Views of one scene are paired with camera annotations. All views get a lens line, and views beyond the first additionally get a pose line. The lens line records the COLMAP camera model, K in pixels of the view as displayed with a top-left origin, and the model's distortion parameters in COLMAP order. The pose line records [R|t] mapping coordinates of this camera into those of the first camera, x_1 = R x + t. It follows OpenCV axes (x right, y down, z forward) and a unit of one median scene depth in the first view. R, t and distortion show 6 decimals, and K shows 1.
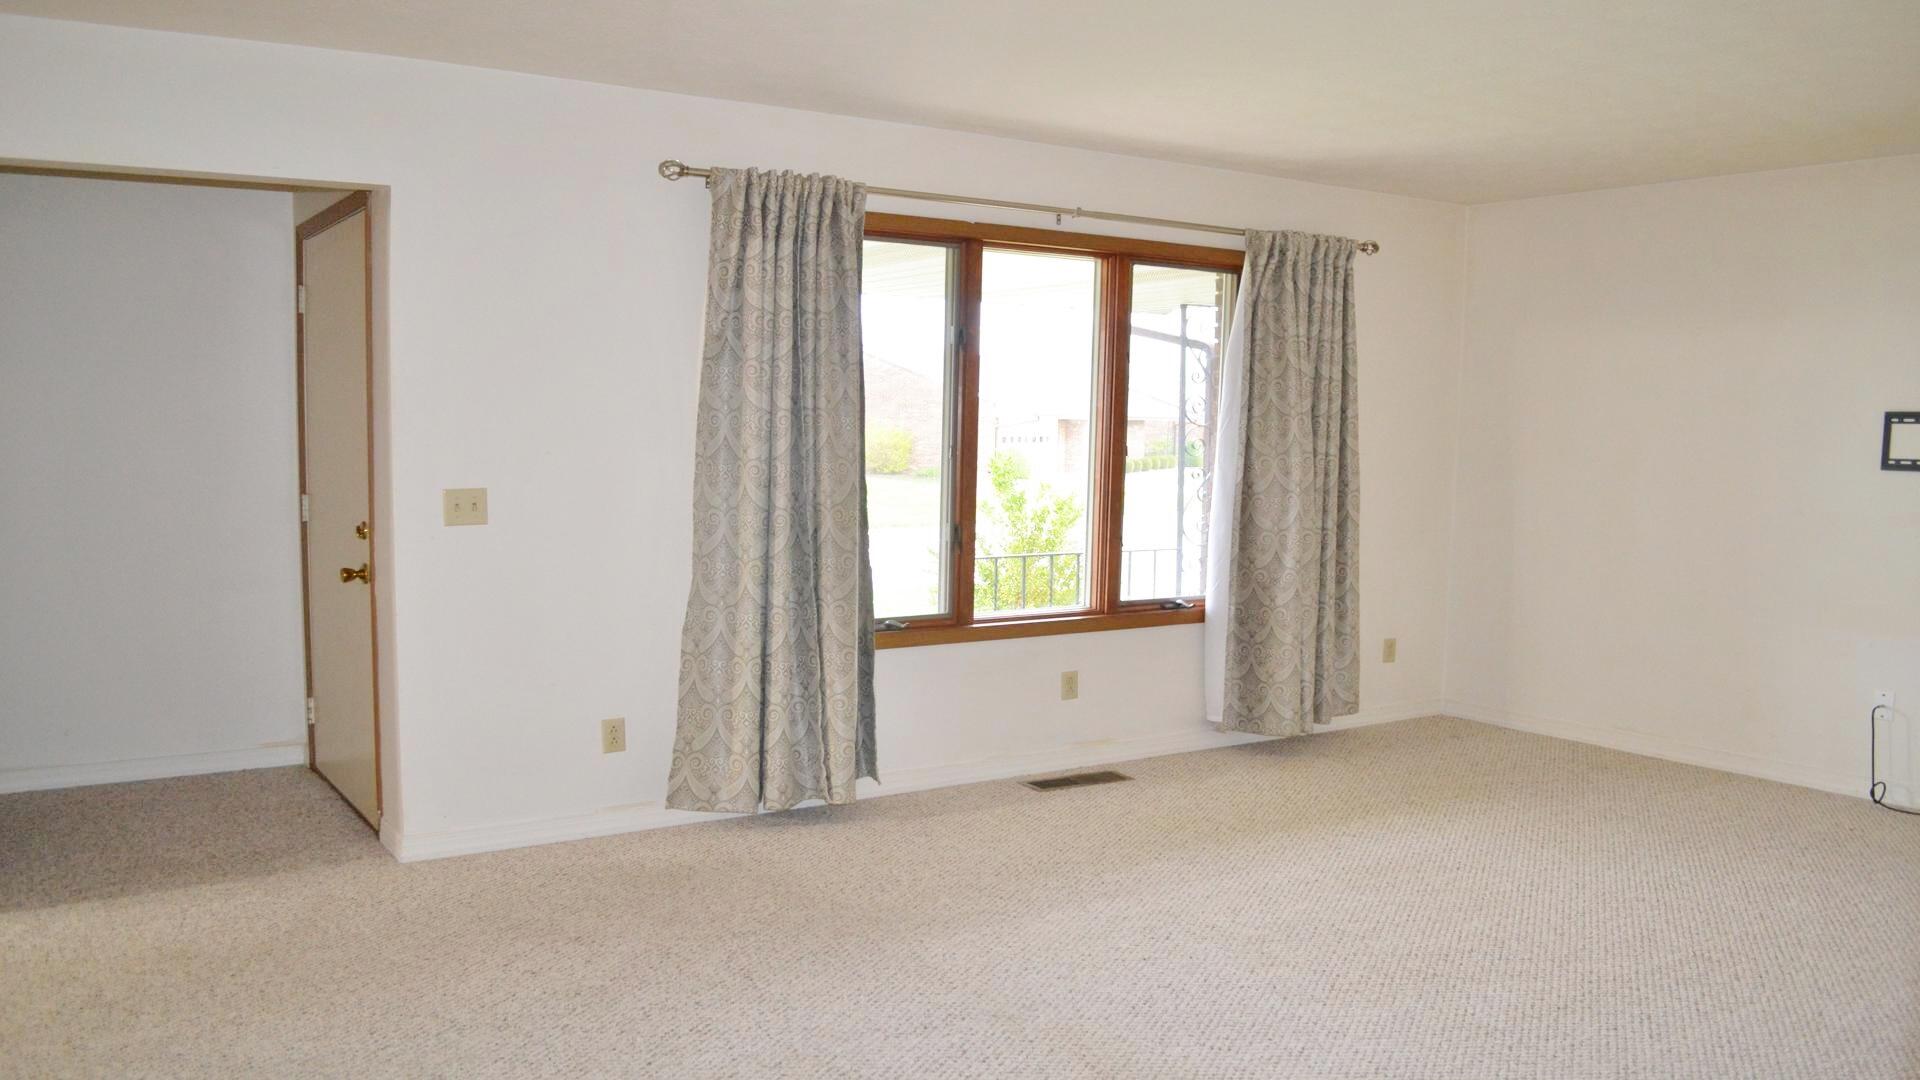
lens RADIAL K [[1529.8, 0, 964.3], [0, 1529.8, 597.3], [0, 0, 1]] dist [-0.089115, 0.017567]
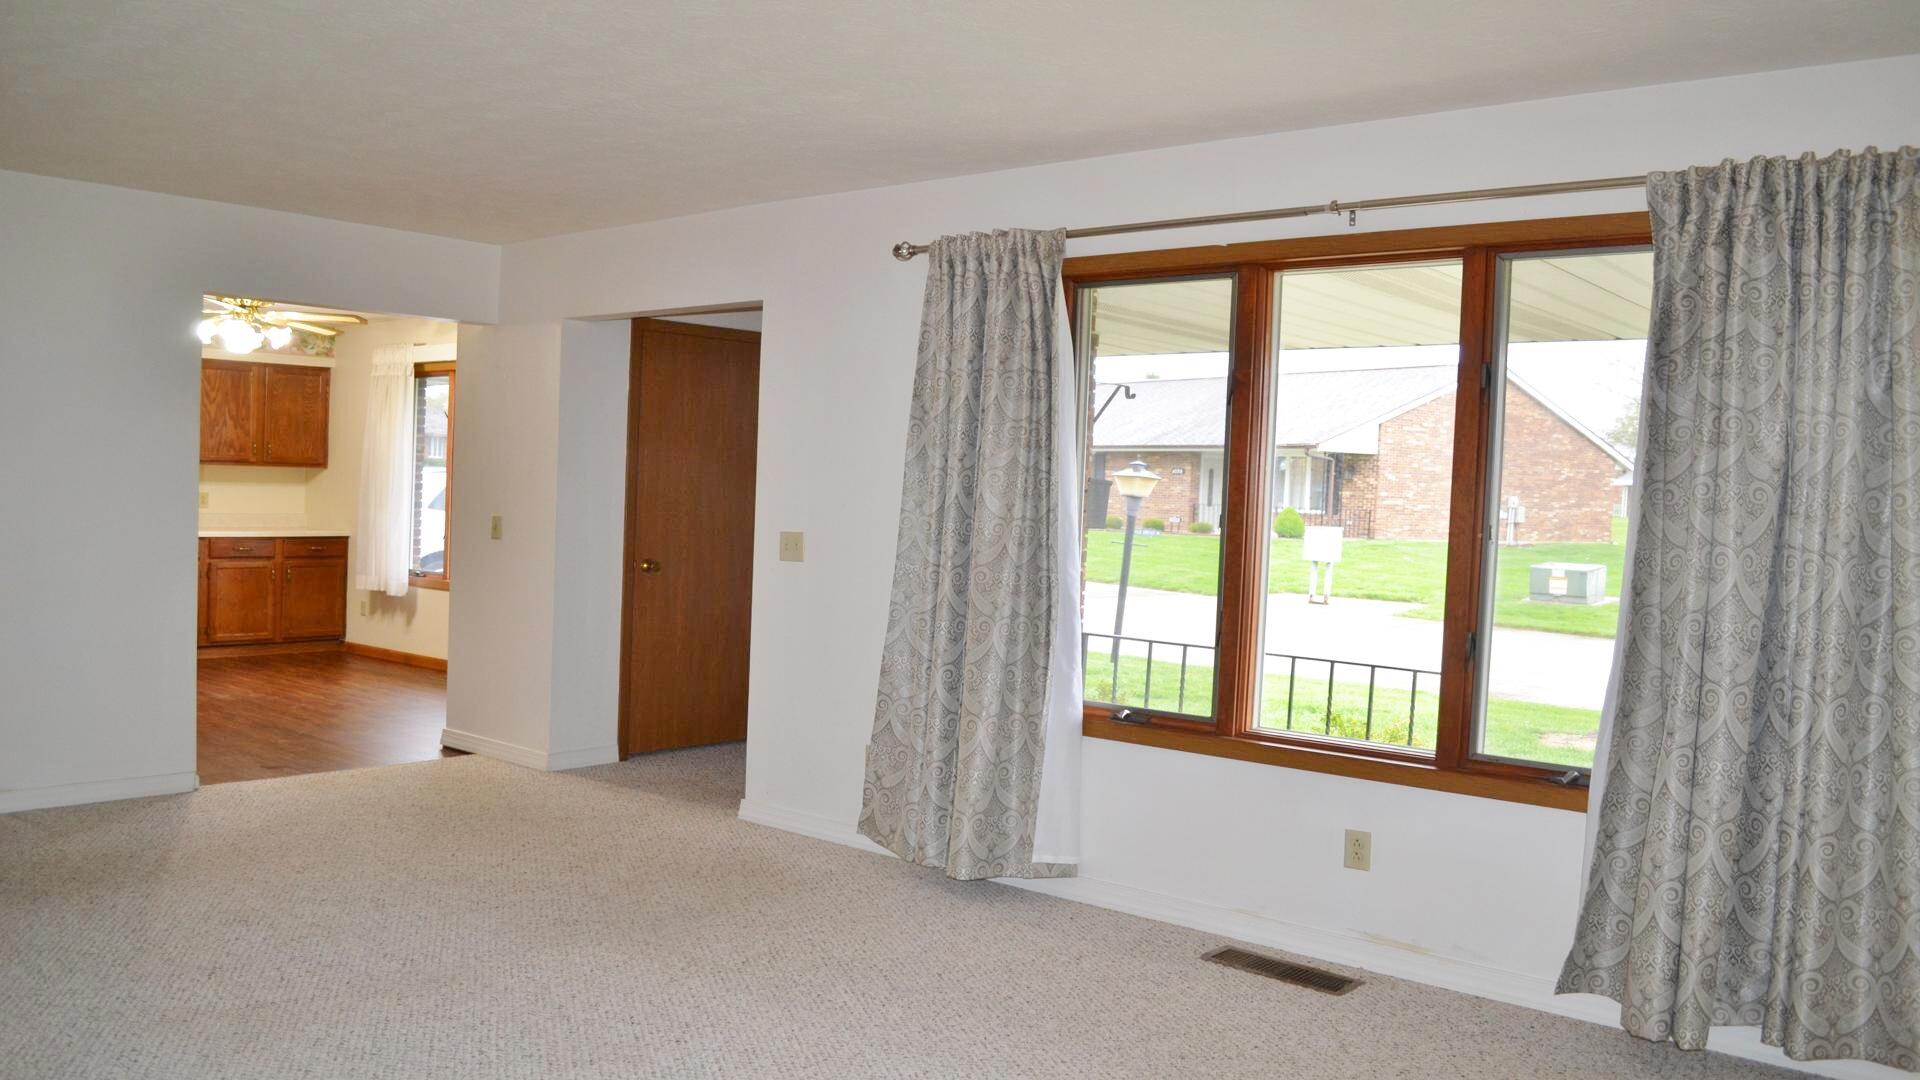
lens RADIAL K [[1529.8, 0, 948.3], [0, 1529.8, 545.2], [0, 0, 1]] dist [-0.089115, 0.017567]
pose [[0.259865, 0.037754, -0.964907, 0.736084], [-0.130357, 0.991460, 0.003686, -0.065996], [0.956806, 0.124824, 0.262567, 0.634280]]
